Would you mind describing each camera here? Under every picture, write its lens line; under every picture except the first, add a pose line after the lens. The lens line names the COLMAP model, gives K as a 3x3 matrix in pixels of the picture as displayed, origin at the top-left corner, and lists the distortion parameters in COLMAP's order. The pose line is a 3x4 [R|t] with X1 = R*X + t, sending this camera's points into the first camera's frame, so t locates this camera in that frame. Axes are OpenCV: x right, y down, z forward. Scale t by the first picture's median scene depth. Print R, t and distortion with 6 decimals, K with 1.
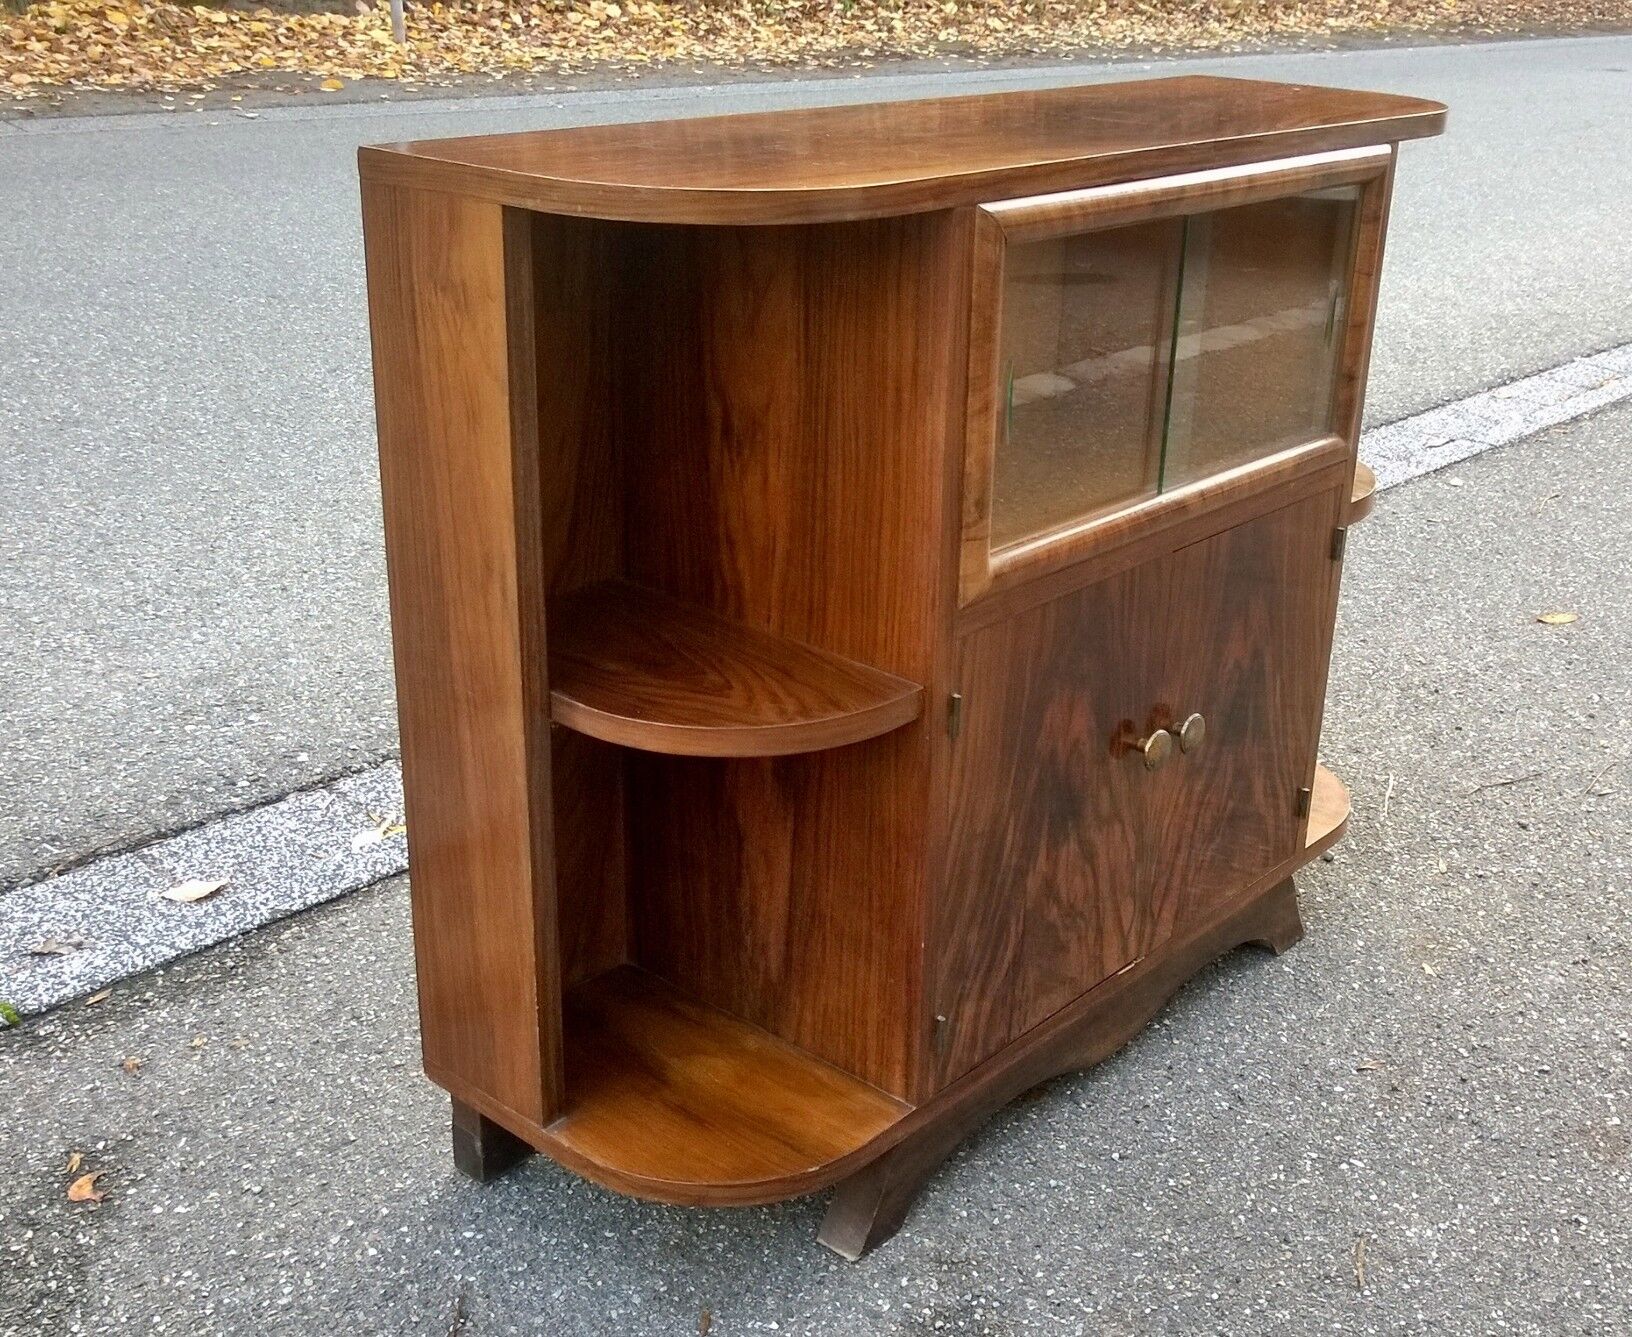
lens RADIAL K [[1913.1, 0, 913.2], [0, 1913.1, 742.6], [0, 0, 1]] dist [0.003944, 0.000000]
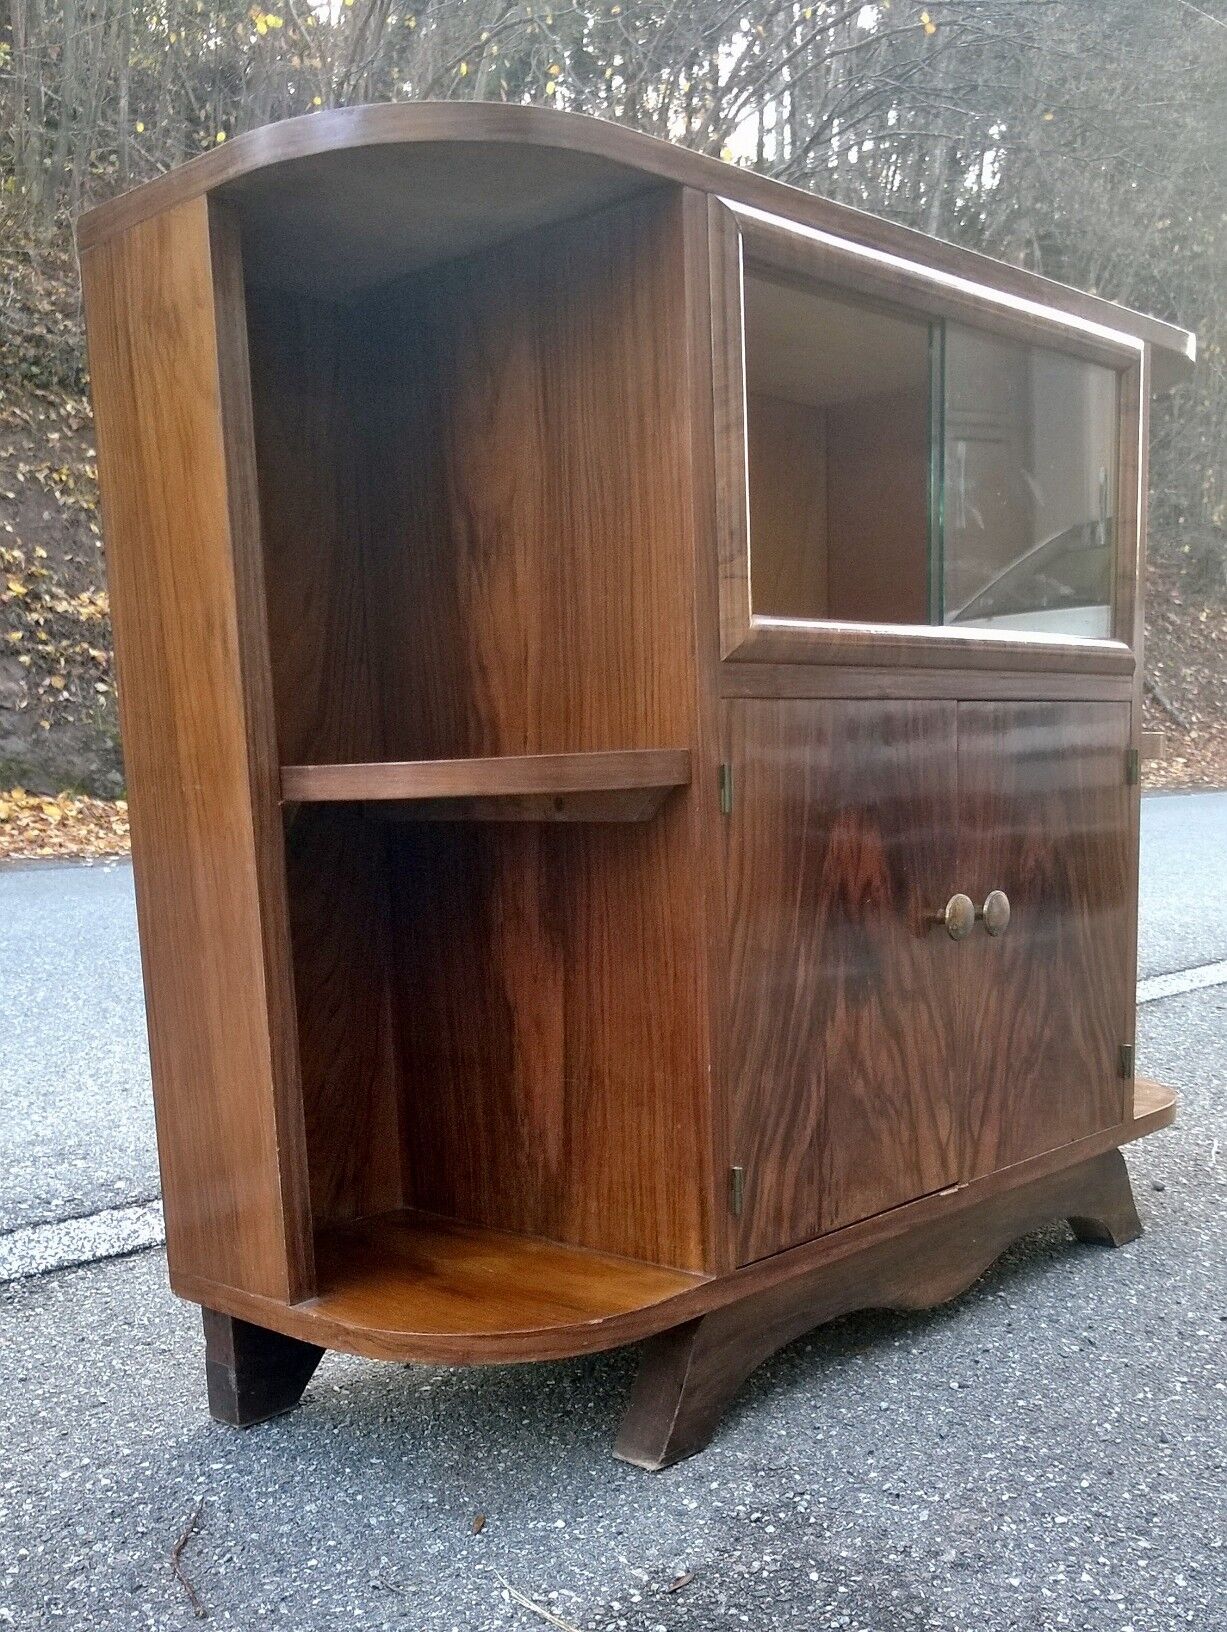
lens RADIAL K [[1826.5, 0, 599.5], [0, 1826.5, 819.0], [0, 0, 1]] dist [0.007615, 0.000000]
pose [[0.996386, -0.061474, -0.058619, 0.010134], [0.047406, 0.975070, -0.216774, 0.161200], [0.070484, 0.213212, 0.974460, 0.135082]]
